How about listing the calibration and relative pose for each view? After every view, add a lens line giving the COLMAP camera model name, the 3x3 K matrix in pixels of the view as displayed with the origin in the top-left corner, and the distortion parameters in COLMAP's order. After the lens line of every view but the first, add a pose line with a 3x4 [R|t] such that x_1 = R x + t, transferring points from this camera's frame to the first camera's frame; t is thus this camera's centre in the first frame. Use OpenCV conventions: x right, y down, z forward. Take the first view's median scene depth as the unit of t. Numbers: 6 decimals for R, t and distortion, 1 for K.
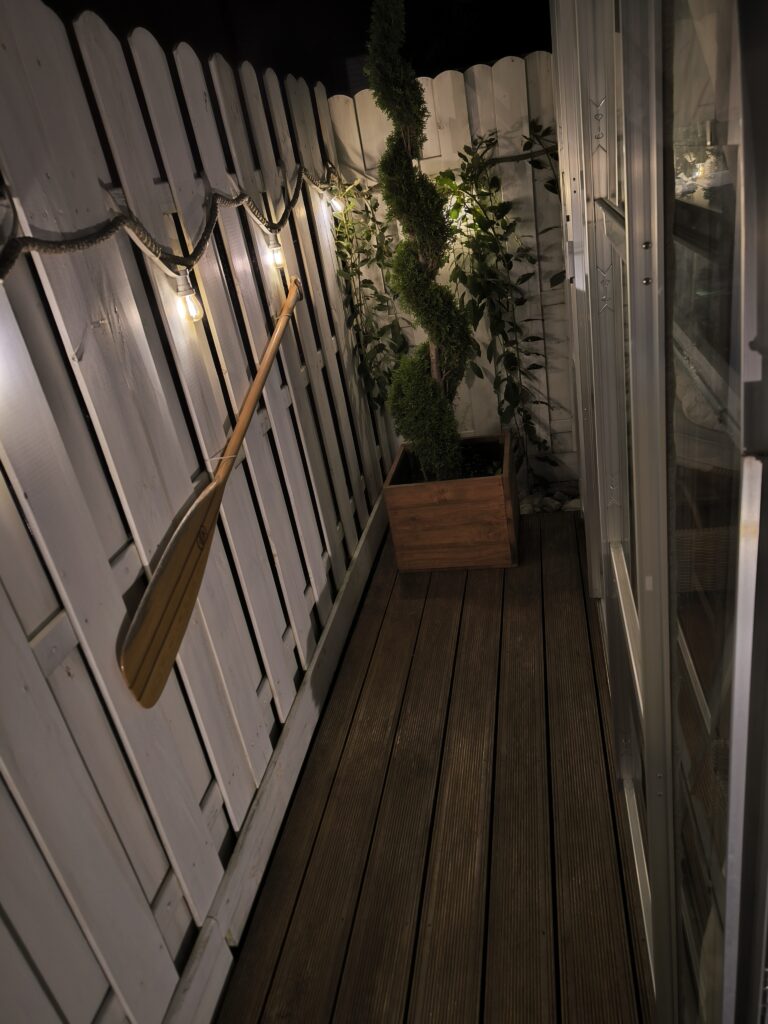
lens RADIAL K [[716.6, 0, 382.6], [0, 716.6, 510.1], [0, 0, 1]] dist [0.040441, -0.026226]
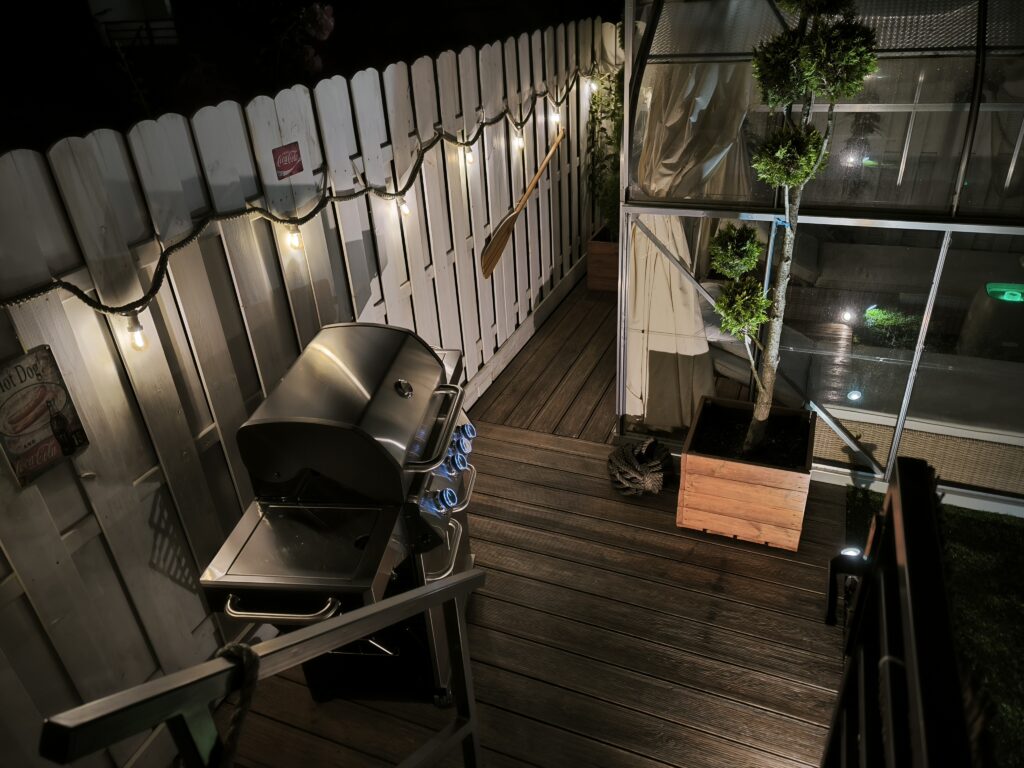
lens RADIAL K [[716.6, 0, 517.7], [0, 716.6, 393.6], [0, 0, 1]] dist [0.040441, -0.026226]
pose [[0.972319, 0.204180, -0.113608, 0.144887], [-0.190465, 0.974231, 0.120822, 0.202054], [0.135350, -0.095839, 0.986152, -1.155613]]
